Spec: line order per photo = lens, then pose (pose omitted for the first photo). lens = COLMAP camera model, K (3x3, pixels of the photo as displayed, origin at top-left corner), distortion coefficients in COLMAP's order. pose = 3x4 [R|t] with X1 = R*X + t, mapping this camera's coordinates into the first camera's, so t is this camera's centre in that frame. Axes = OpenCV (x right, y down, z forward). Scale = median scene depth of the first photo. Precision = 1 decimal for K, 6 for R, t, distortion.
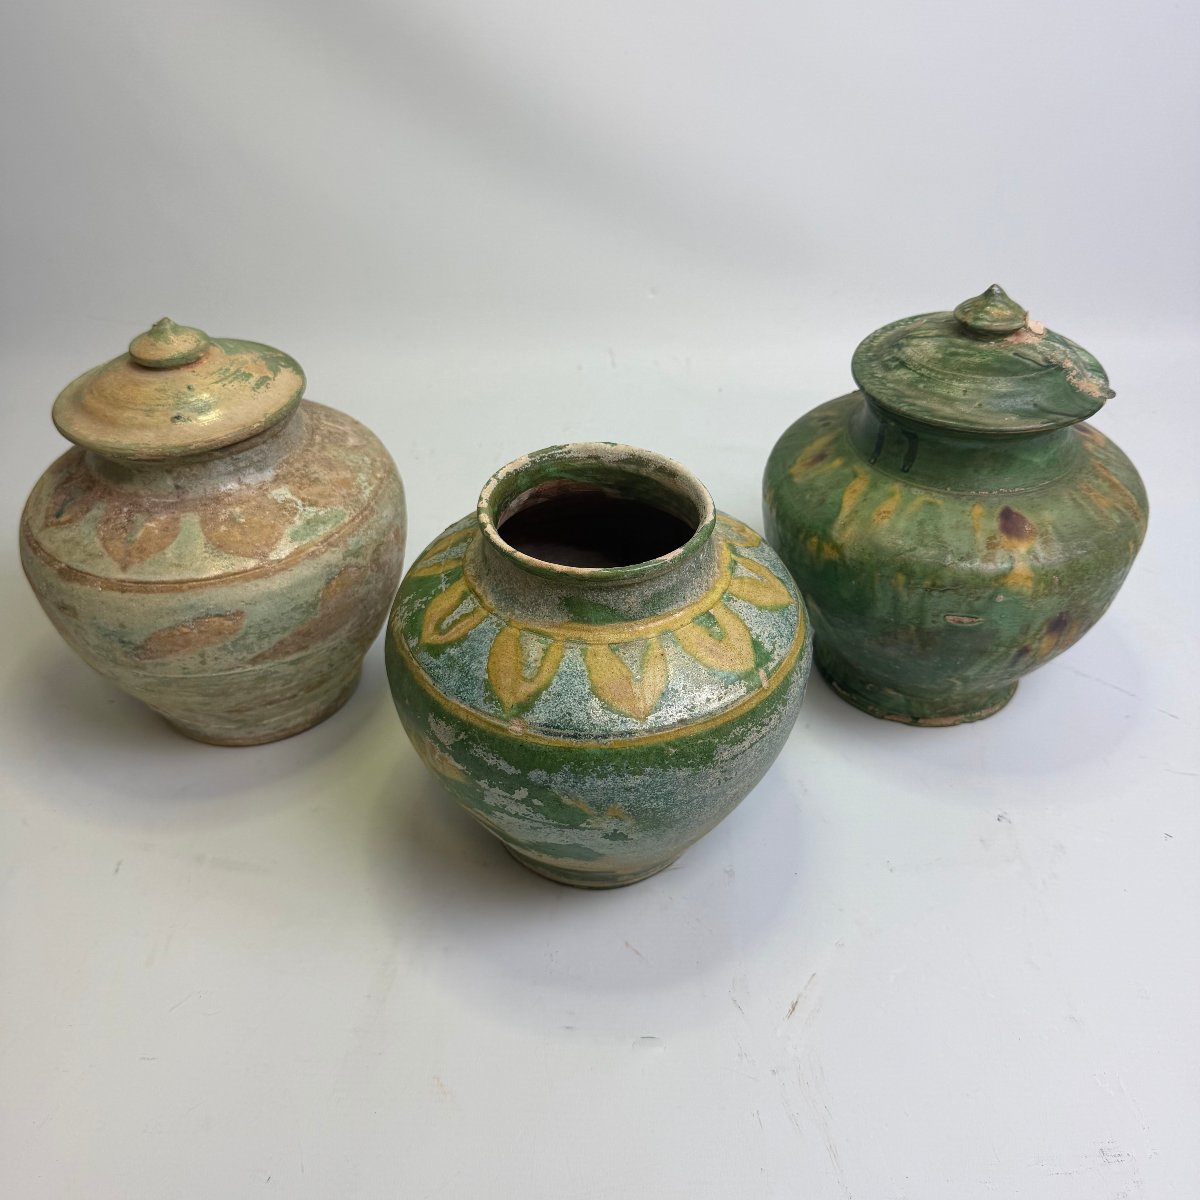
lens RADIAL K [[1136.9, 0, 600.0], [0, 1136.9, 600.0], [0, 0, 1]] dist [0.182400, -0.531407]
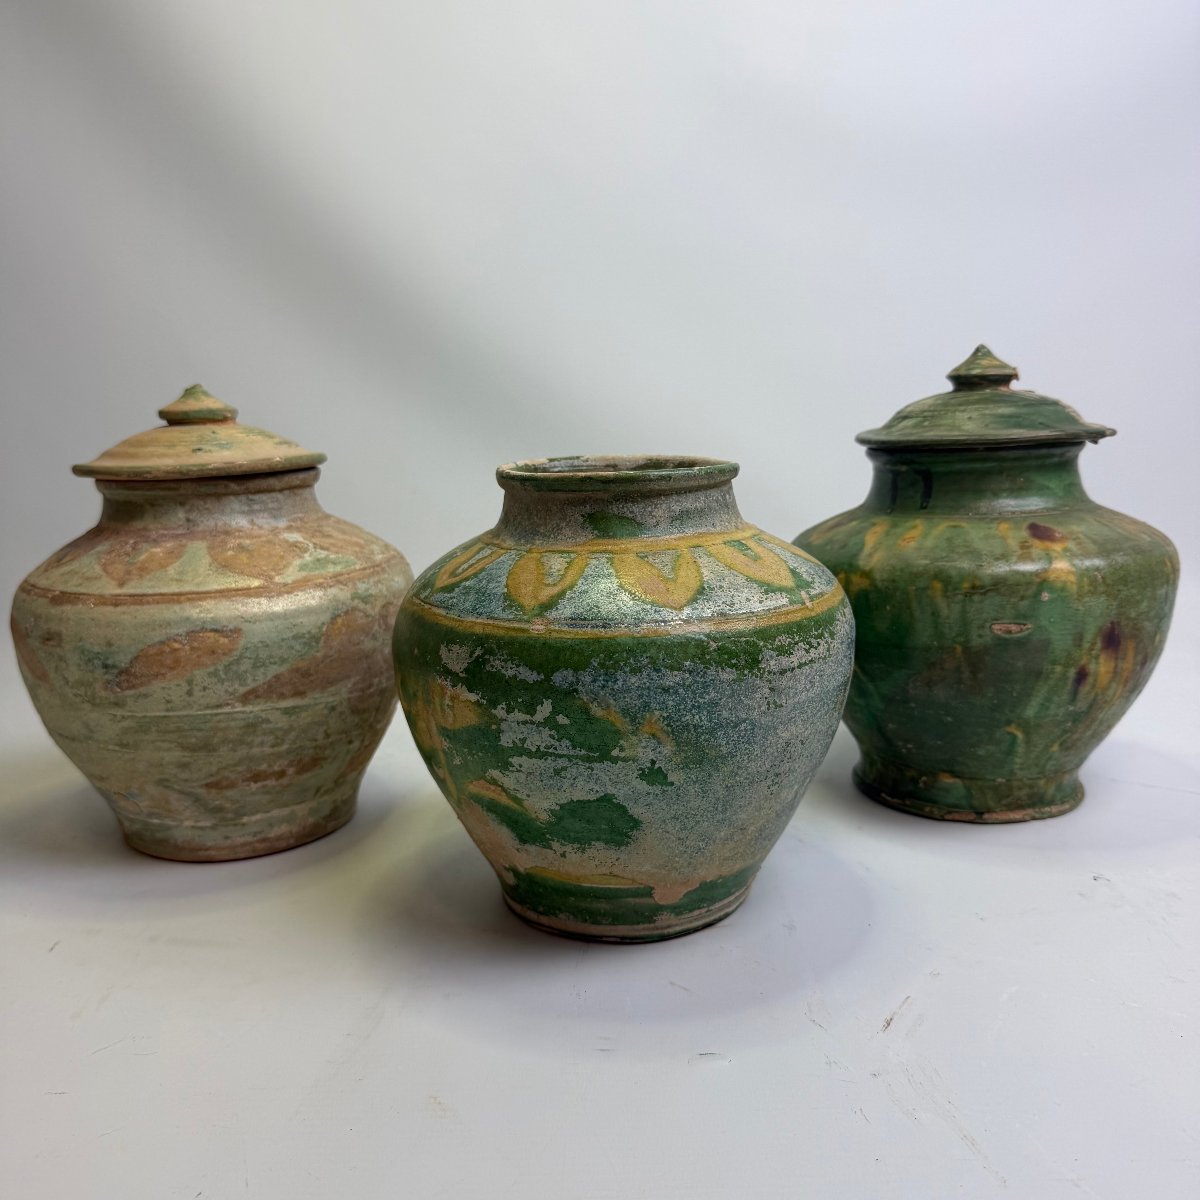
lens RADIAL K [[1136.9, 0, 600.0], [0, 1136.9, 600.0], [0, 0, 1]] dist [0.182400, -0.531407]
pose [[0.999611, -0.025507, 0.011268, -0.028802], [0.027840, 0.889987, -0.455135, 0.422069], [0.001580, 0.455271, 0.890351, 0.157631]]
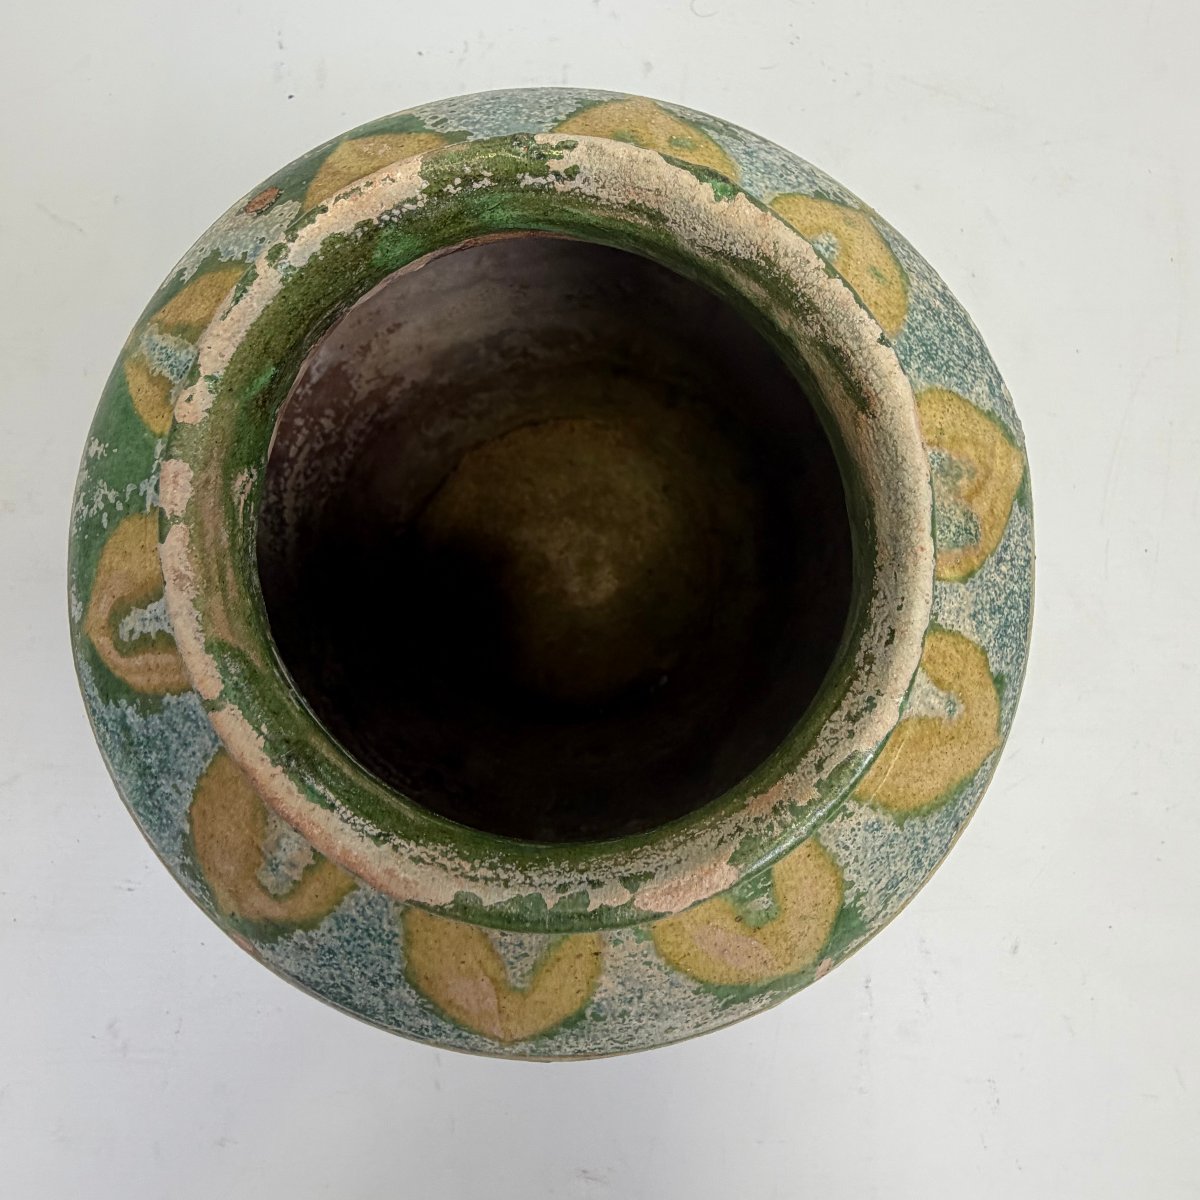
lens RADIAL K [[831.8, 0, 598.7], [0, 831.8, 533.5], [0, 0, 1]] dist [-0.000968, -0.000642]
pose [[0.951295, 0.307994, 0.013317, 0.005402], [-0.220993, 0.651184, 0.726031, -0.219117], [0.214941, -0.693613, 0.687533, 0.766156]]
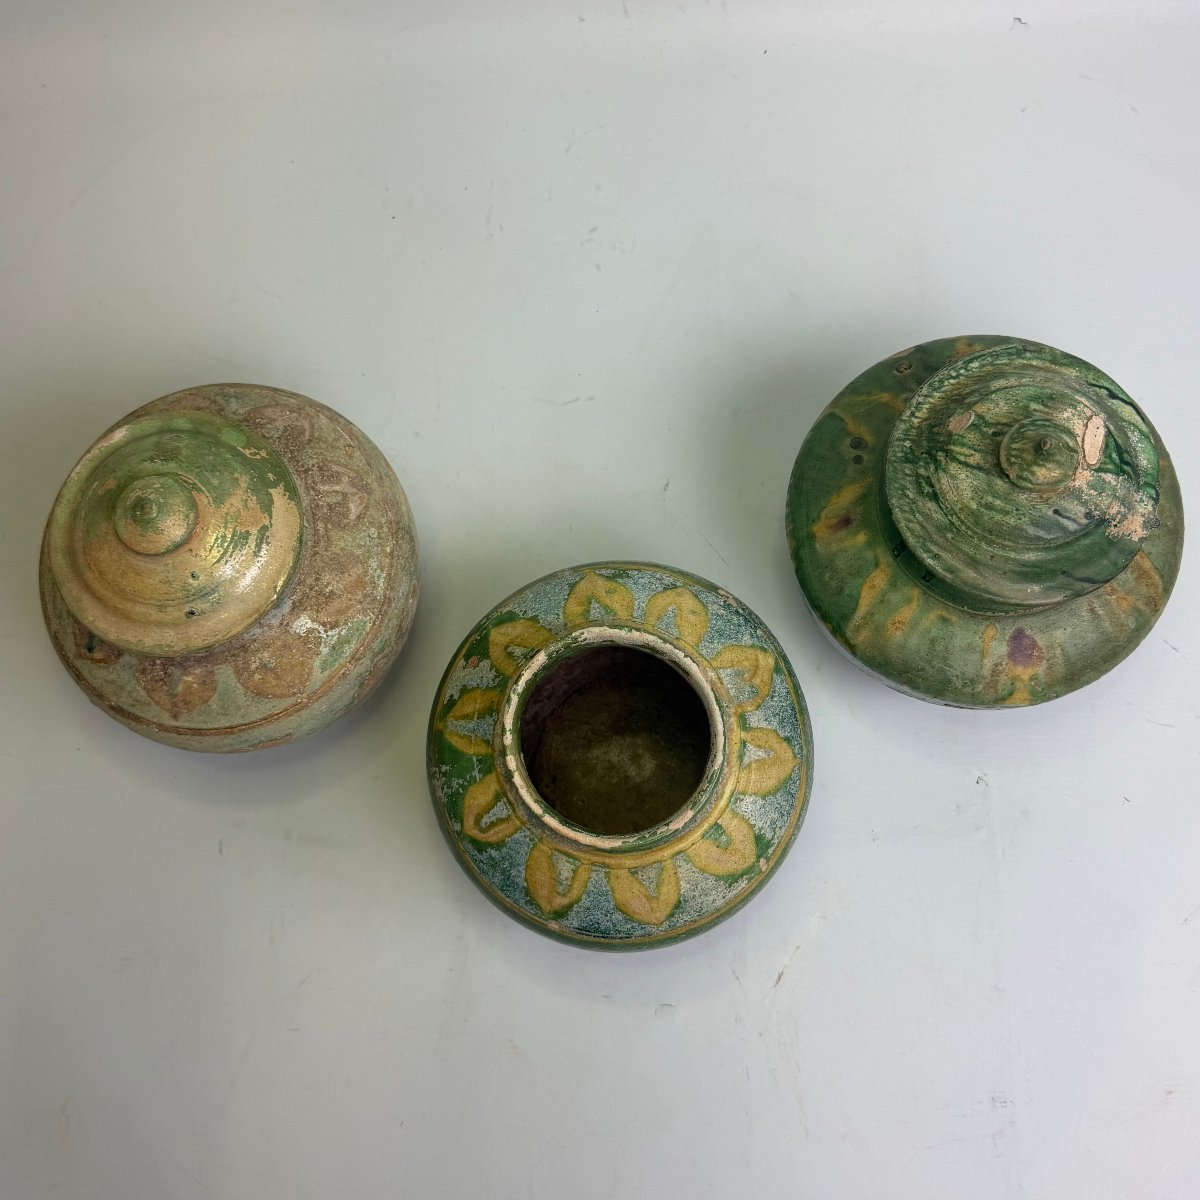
lens RADIAL K [[1317.6, 0, 600.8], [0, 1317.6, 605.0], [0, 0, 1]] dist [0.125596, -0.146108]
pose [[0.999157, -0.026076, -0.031693, 0.024396], [0.040396, 0.761303, 0.647136, -0.879779], [0.007253, -0.647871, 0.761715, 0.126348]]
